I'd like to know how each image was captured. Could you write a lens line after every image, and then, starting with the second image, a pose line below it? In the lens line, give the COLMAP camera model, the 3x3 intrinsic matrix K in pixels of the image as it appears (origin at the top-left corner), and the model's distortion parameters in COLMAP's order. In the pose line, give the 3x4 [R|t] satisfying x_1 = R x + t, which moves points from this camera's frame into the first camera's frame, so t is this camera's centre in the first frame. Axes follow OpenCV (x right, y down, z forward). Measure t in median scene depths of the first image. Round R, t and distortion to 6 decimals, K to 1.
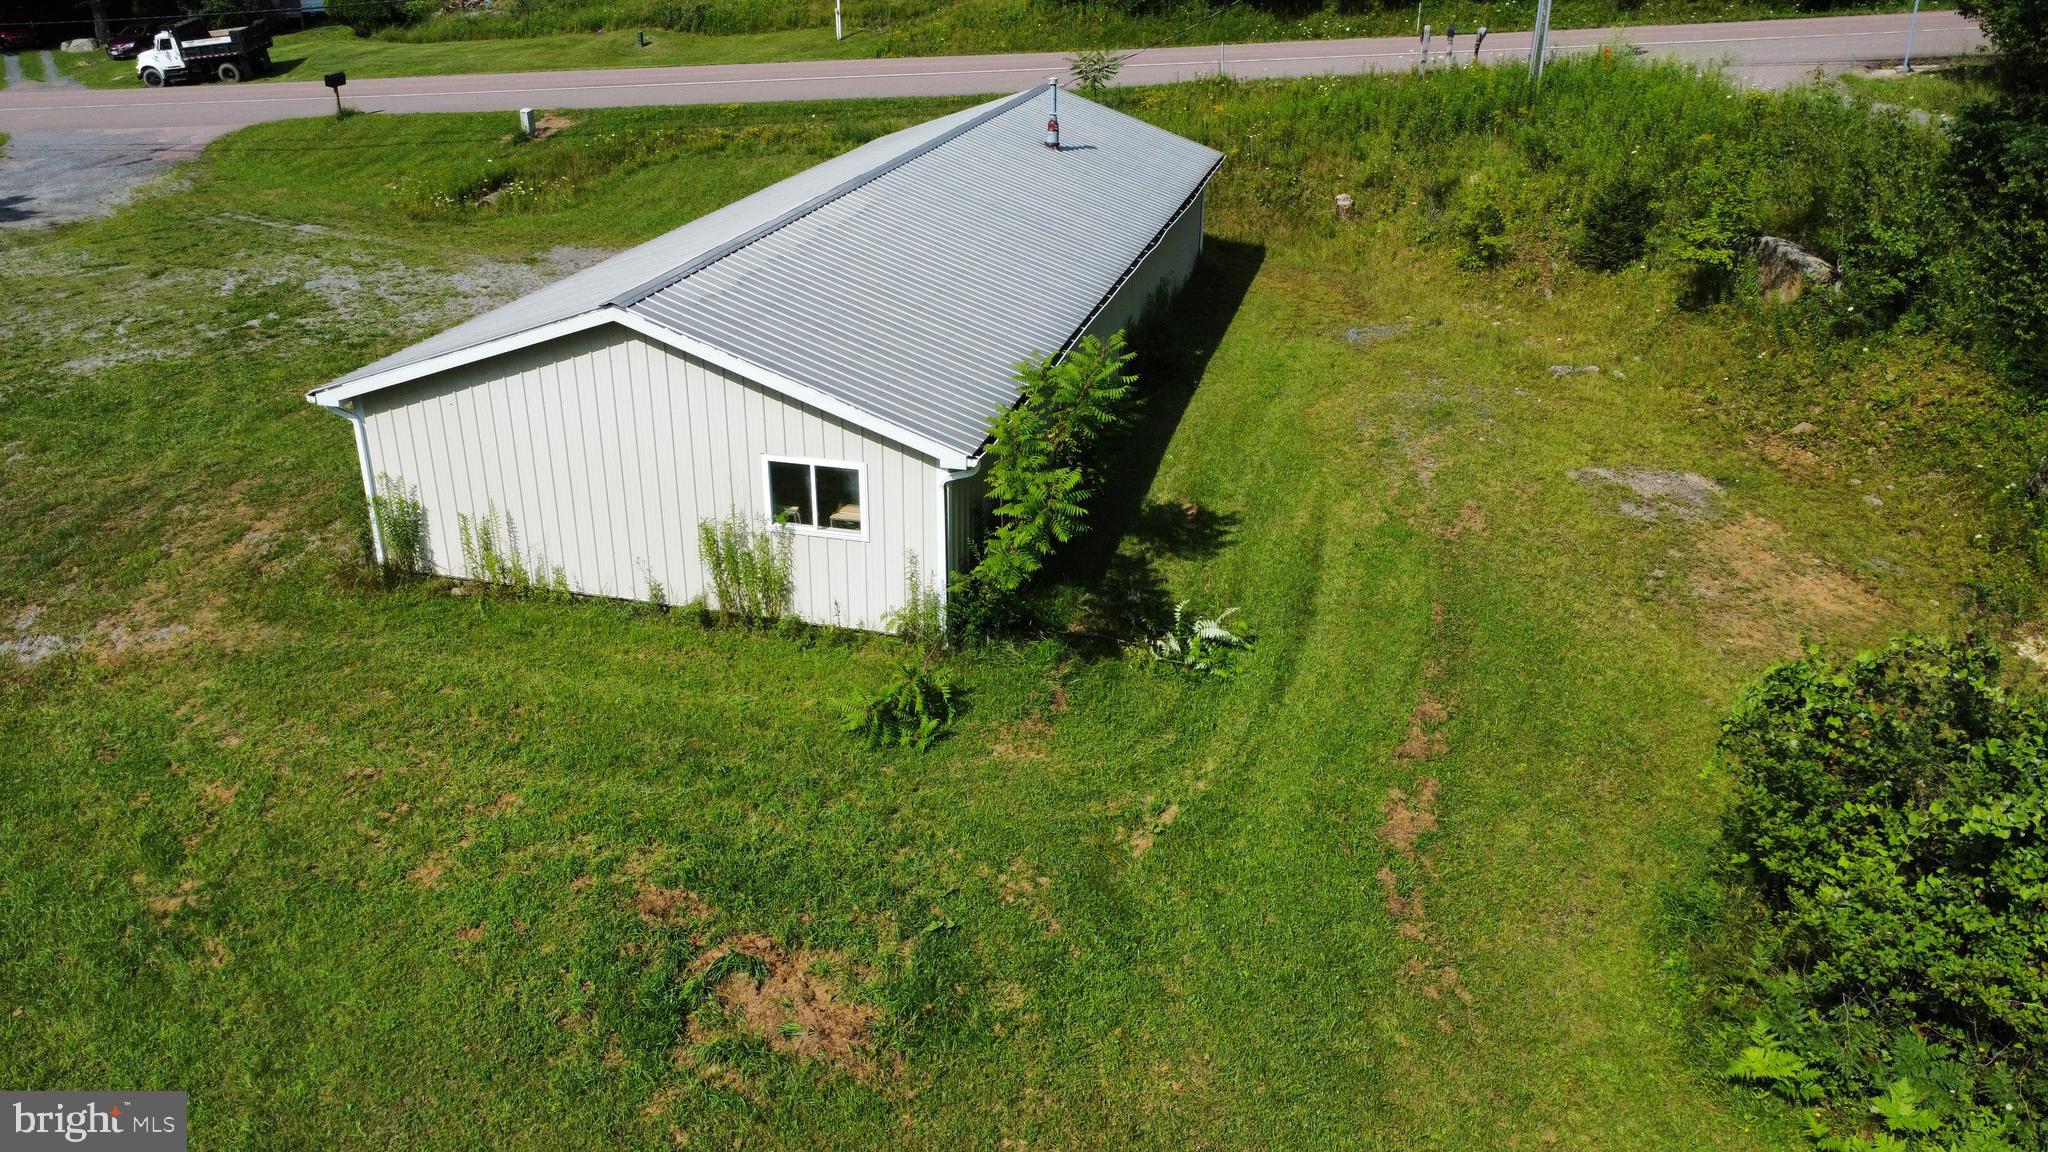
lens RADIAL K [[1522.8, 0, 1003.3], [0, 1522.8, 591.5], [0, 0, 1]] dist [0.007002, 0.003117]
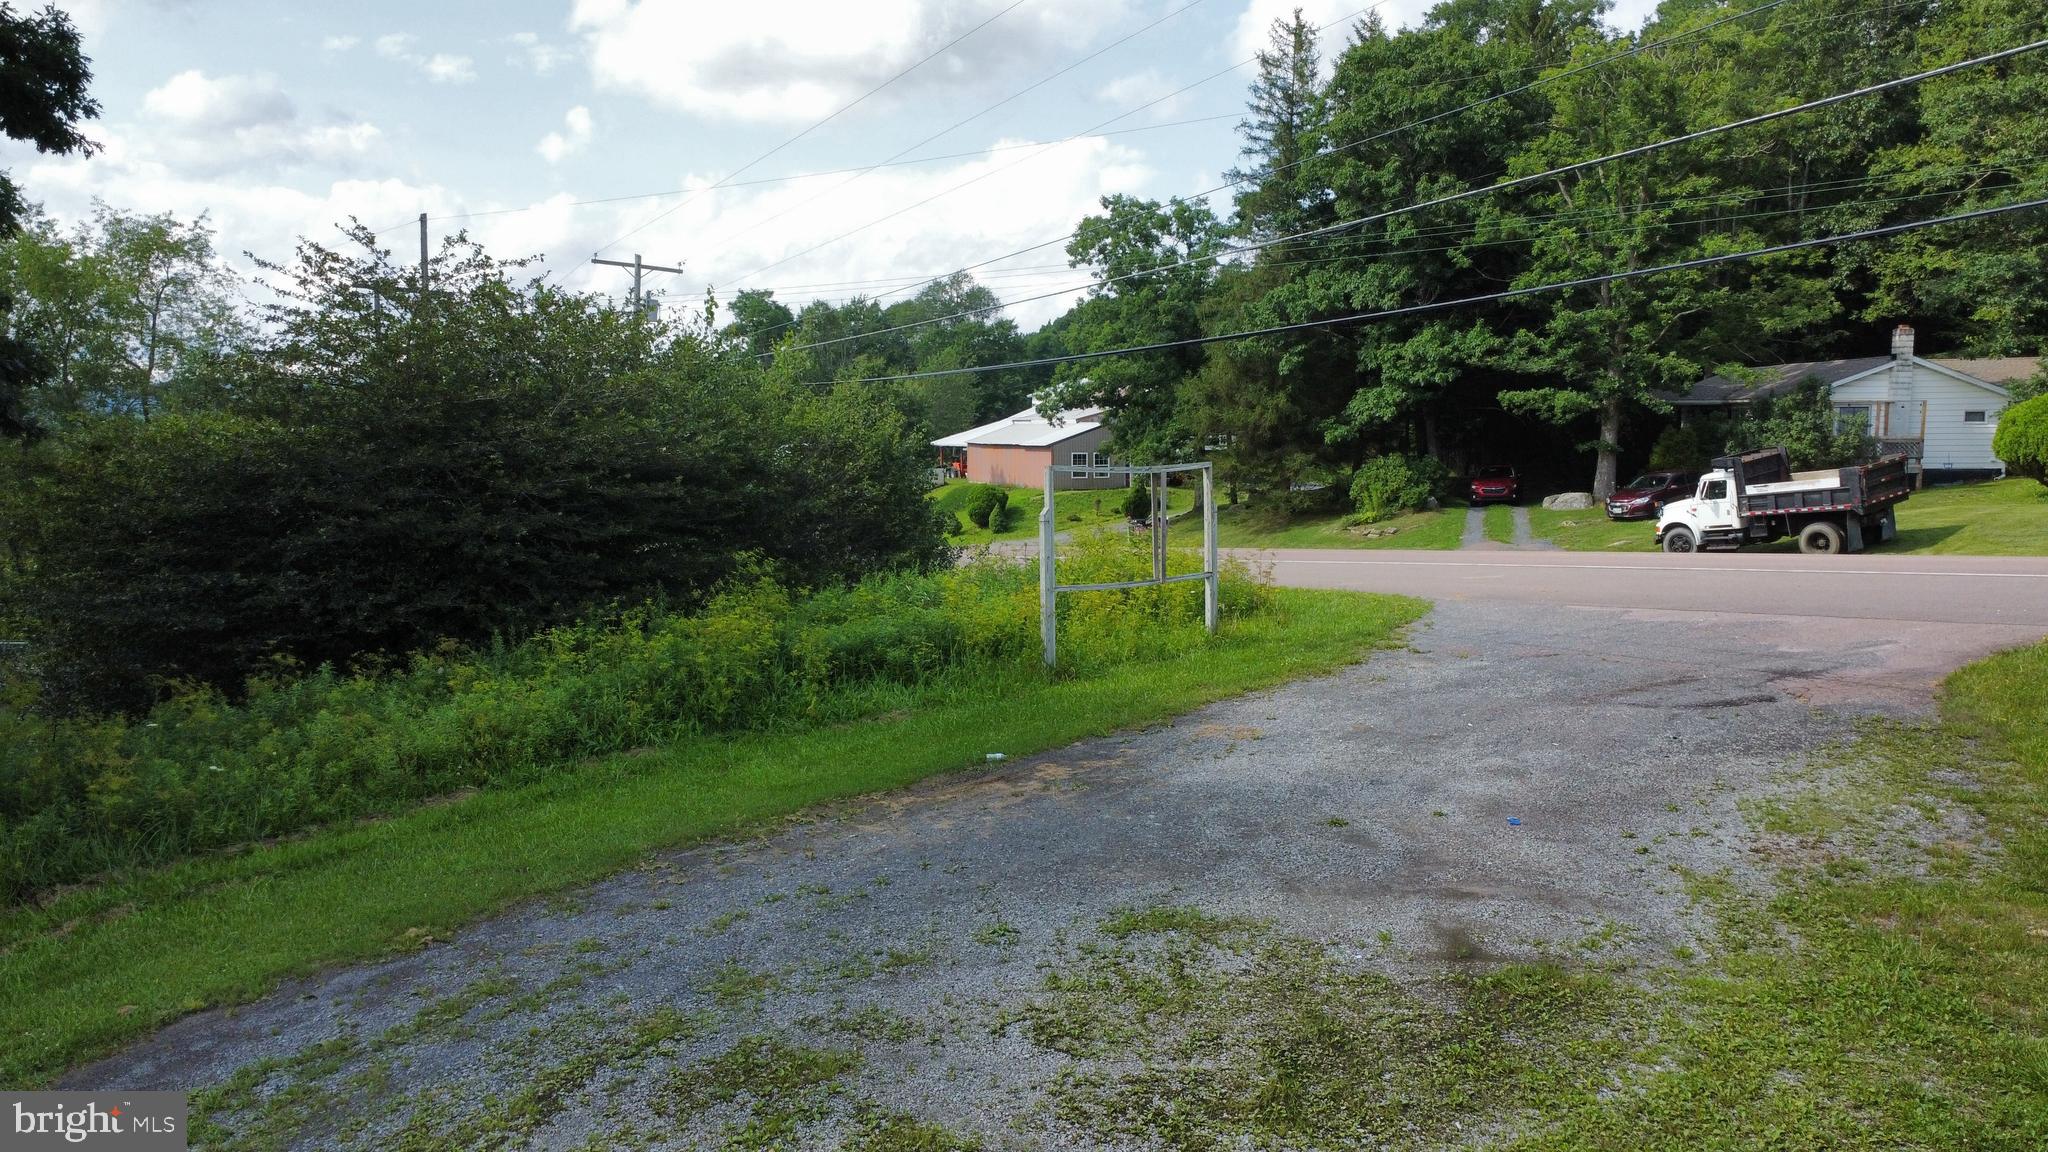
lens RADIAL K [[1522.8, 0, 1003.3], [0, 1522.8, 591.5], [0, 0, 1]] dist [0.007002, 0.003117]
pose [[0.658791, 0.076646, -0.748412, -0.288107], [-0.312092, 0.933004, -0.179169, -0.131724], [0.684539, 0.351608, 0.638575, 0.453899]]
